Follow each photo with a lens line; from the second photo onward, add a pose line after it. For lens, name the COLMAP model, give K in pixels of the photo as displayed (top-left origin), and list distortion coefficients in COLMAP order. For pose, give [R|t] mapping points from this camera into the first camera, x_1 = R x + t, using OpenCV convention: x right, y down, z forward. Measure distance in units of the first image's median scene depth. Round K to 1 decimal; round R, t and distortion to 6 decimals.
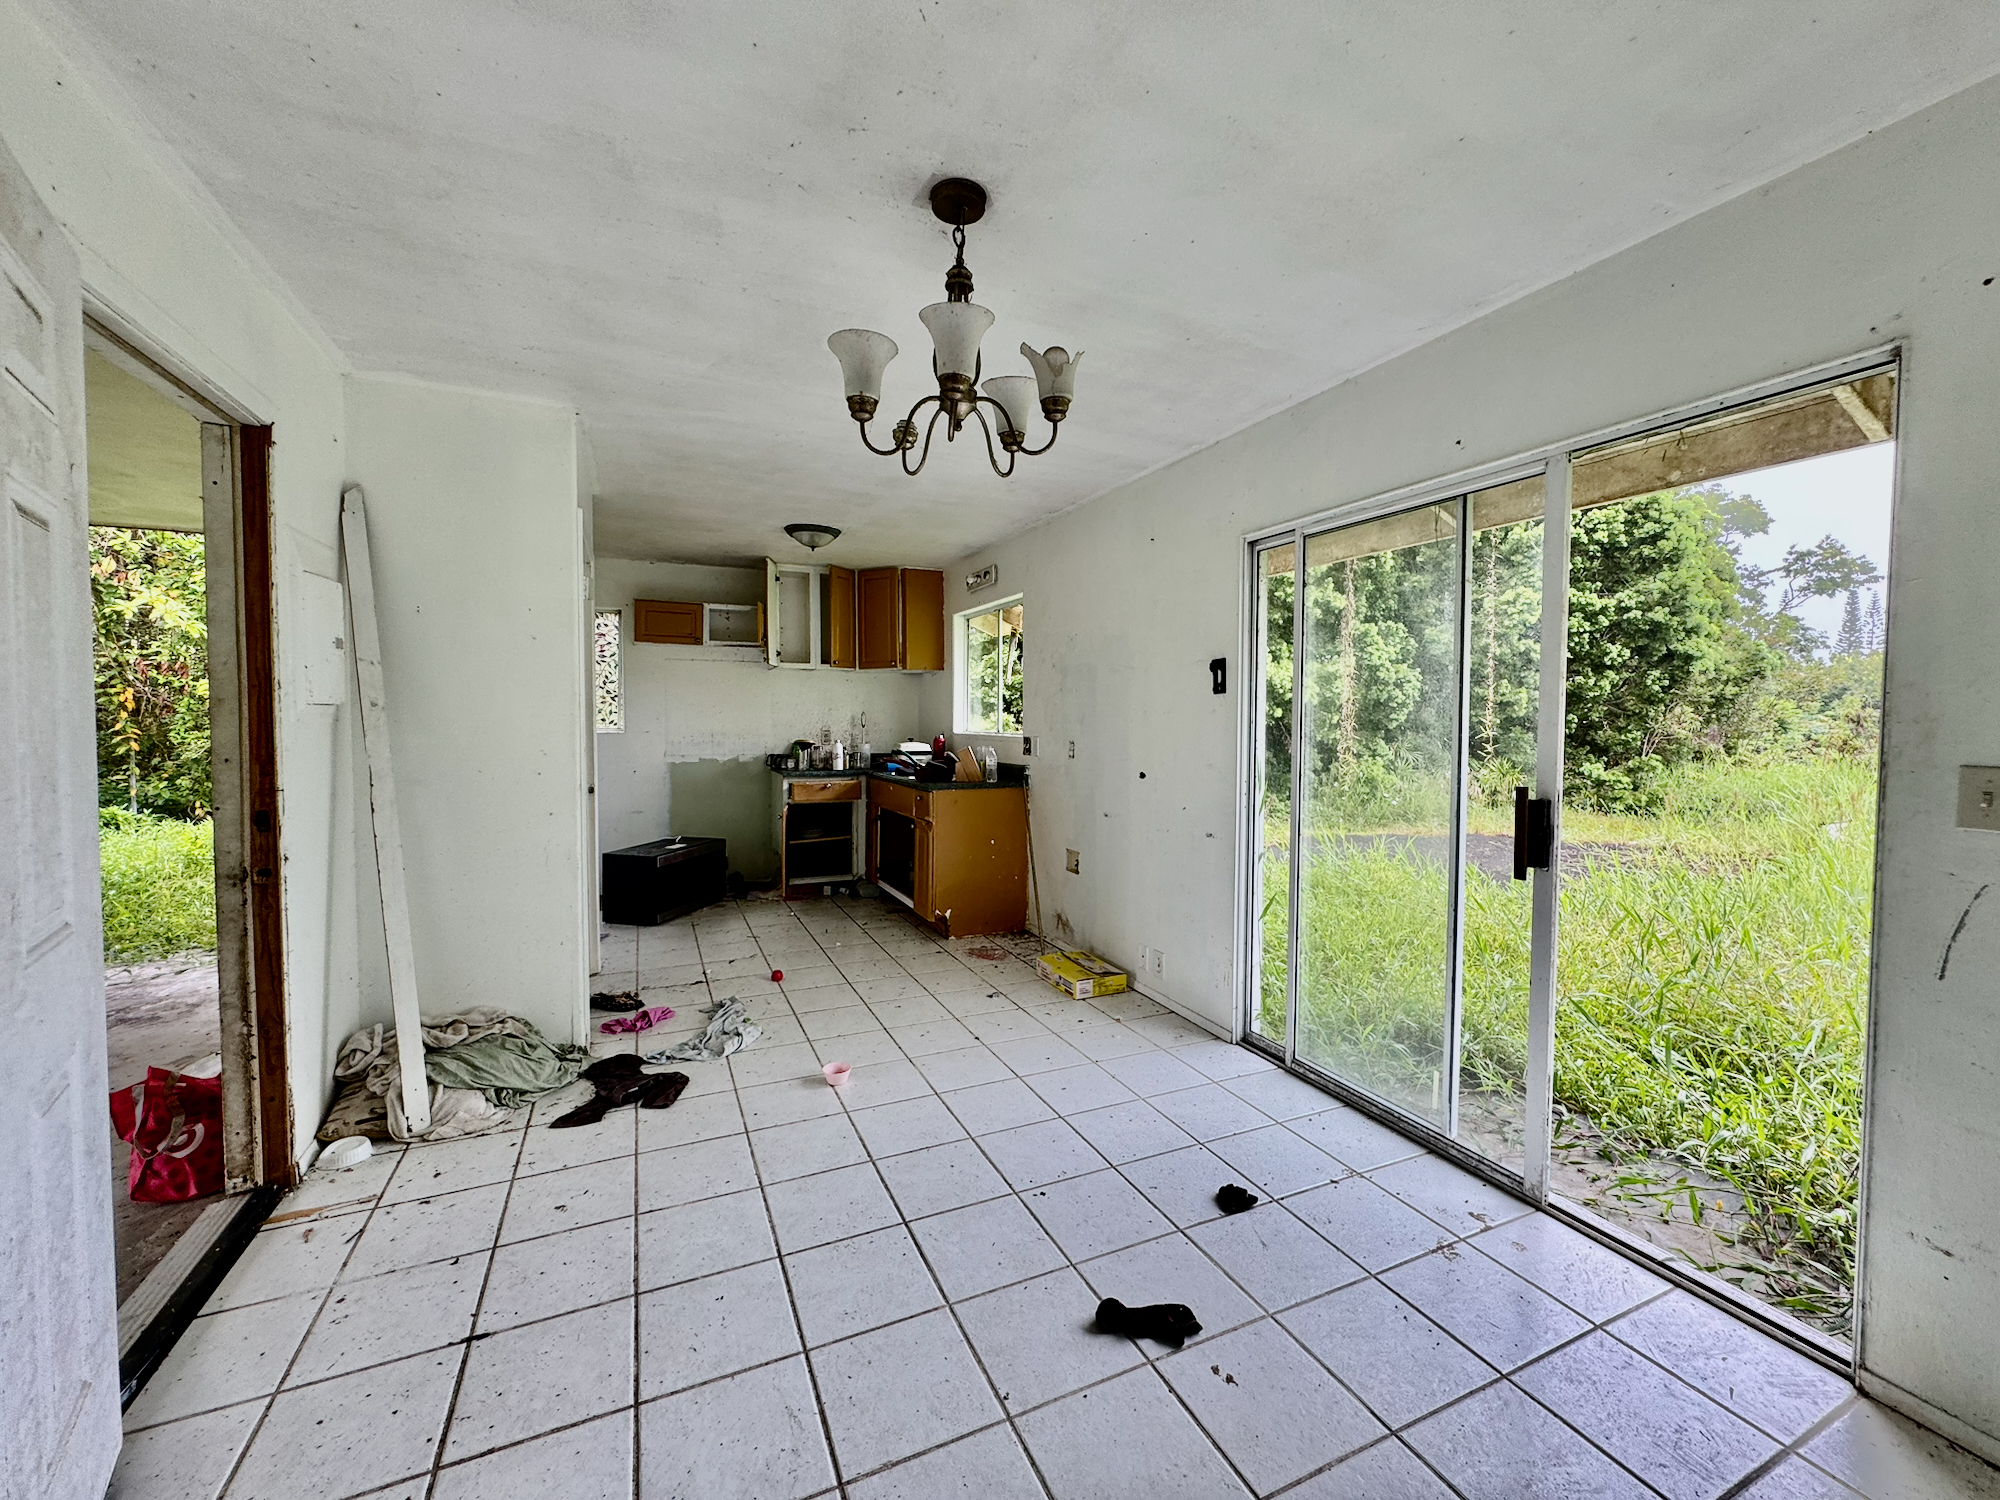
lens RADIAL K [[760.7, 0, 945.5], [0, 760.7, 743.9], [0, 0, 1]] dist [-0.000504, 0.000067]
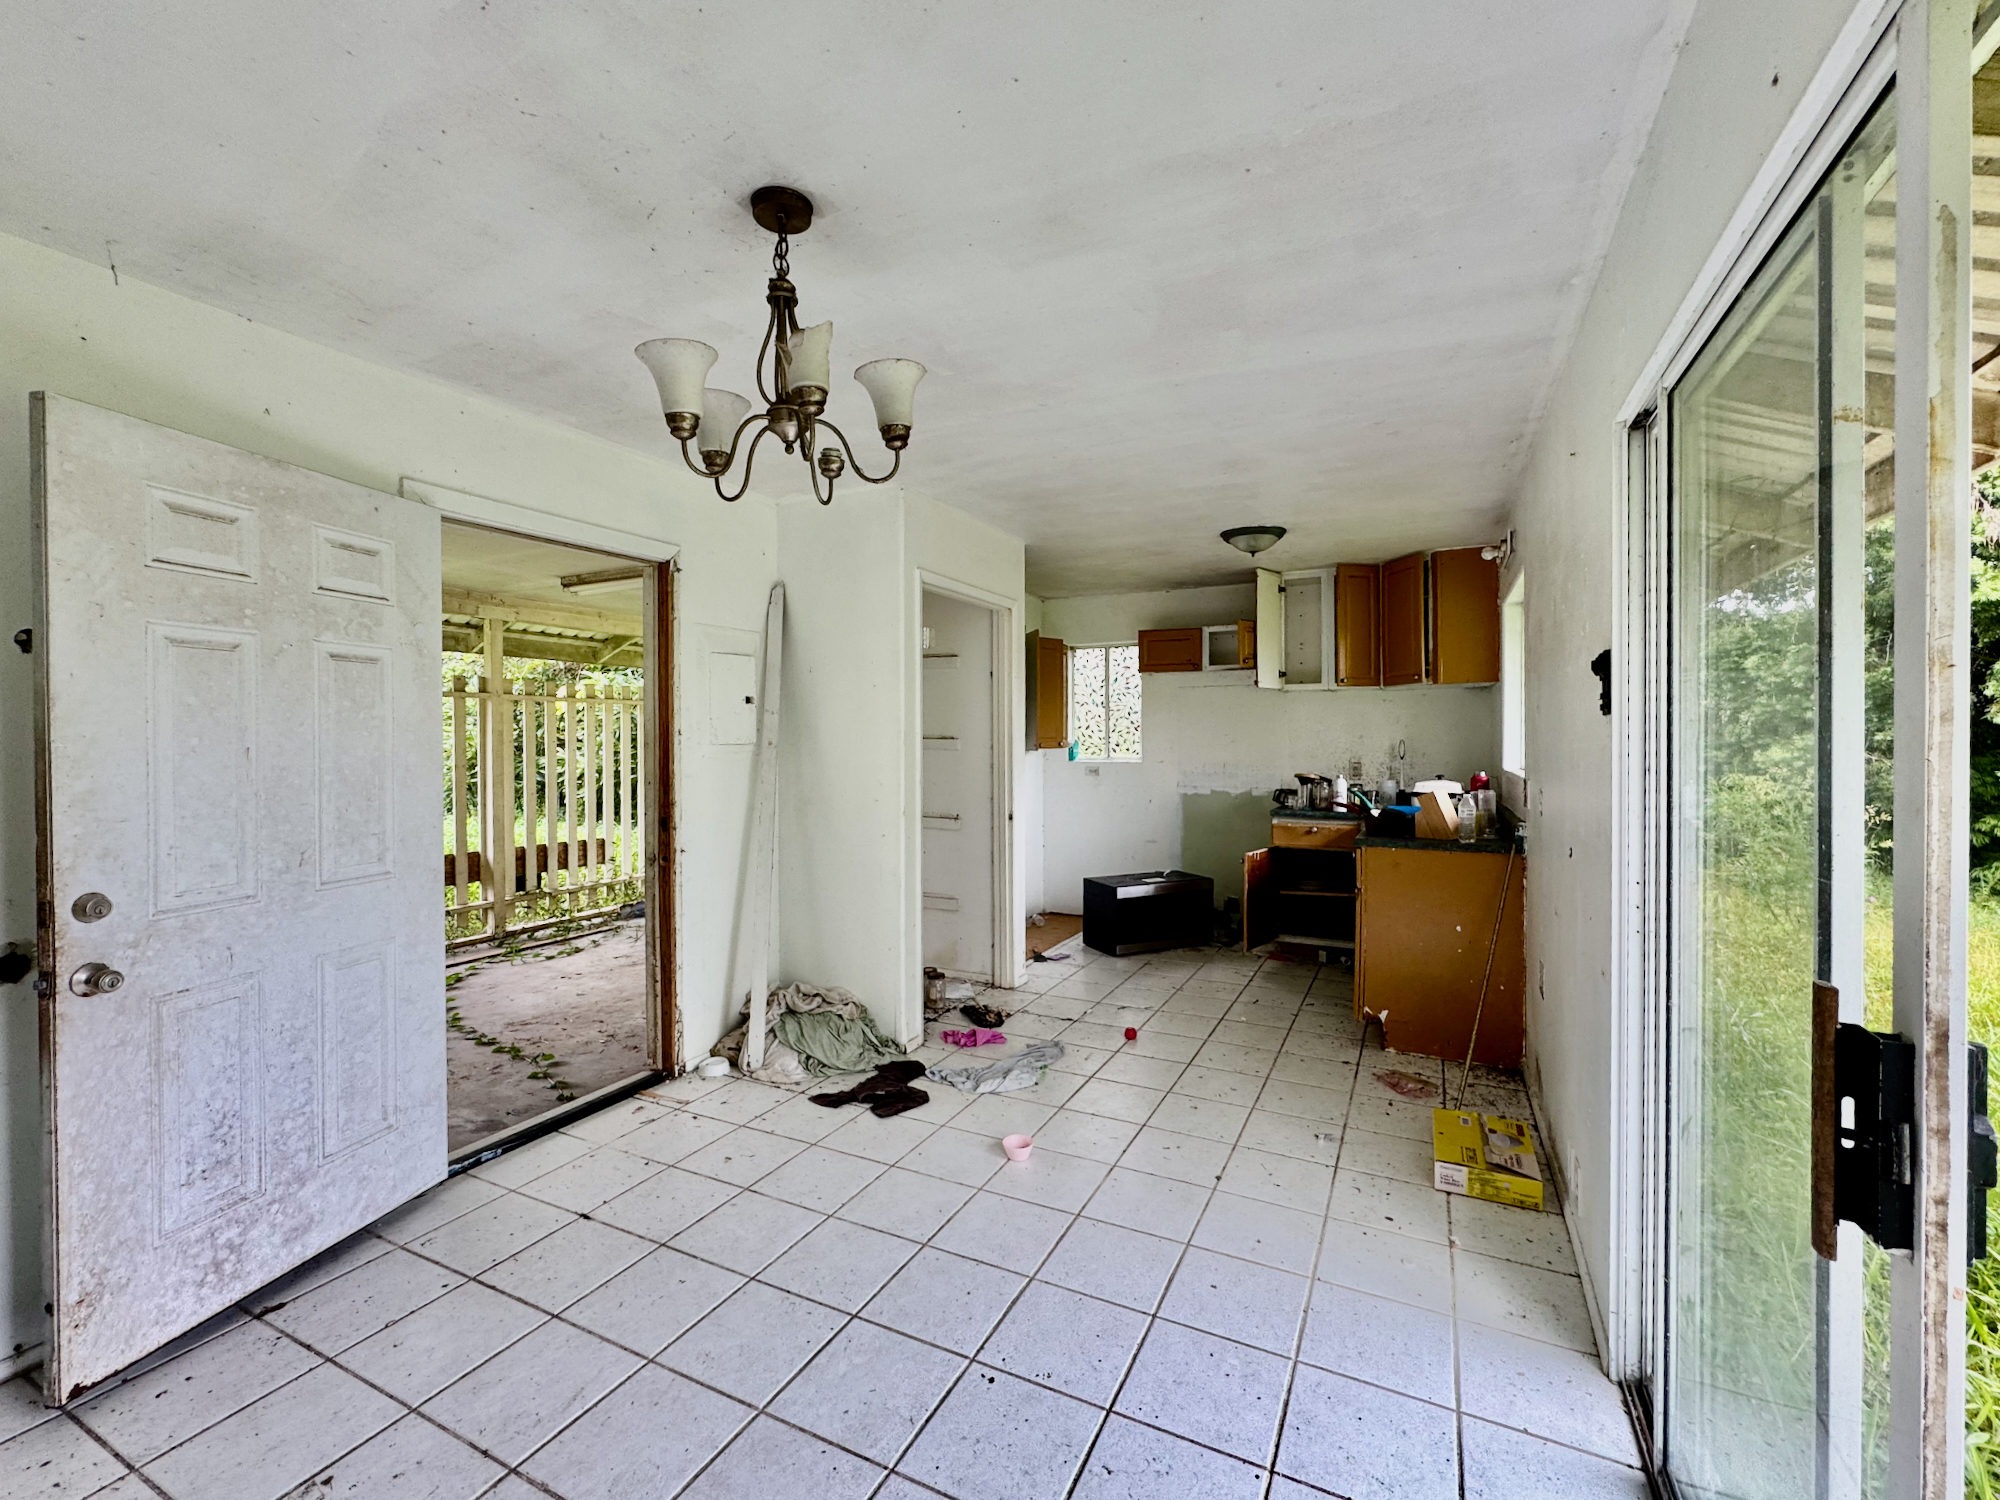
lens RADIAL K [[795.9, 0, 1002.5], [0, 795.9, 748.6], [0, 0, 1]] dist [-0.000848, 0.000226]
pose [[0.673111, 0.001076, -0.739541, 0.498354], [-0.019943, 0.999662, -0.016697, -0.024061], [0.739273, 0.025987, 0.672904, 0.306117]]
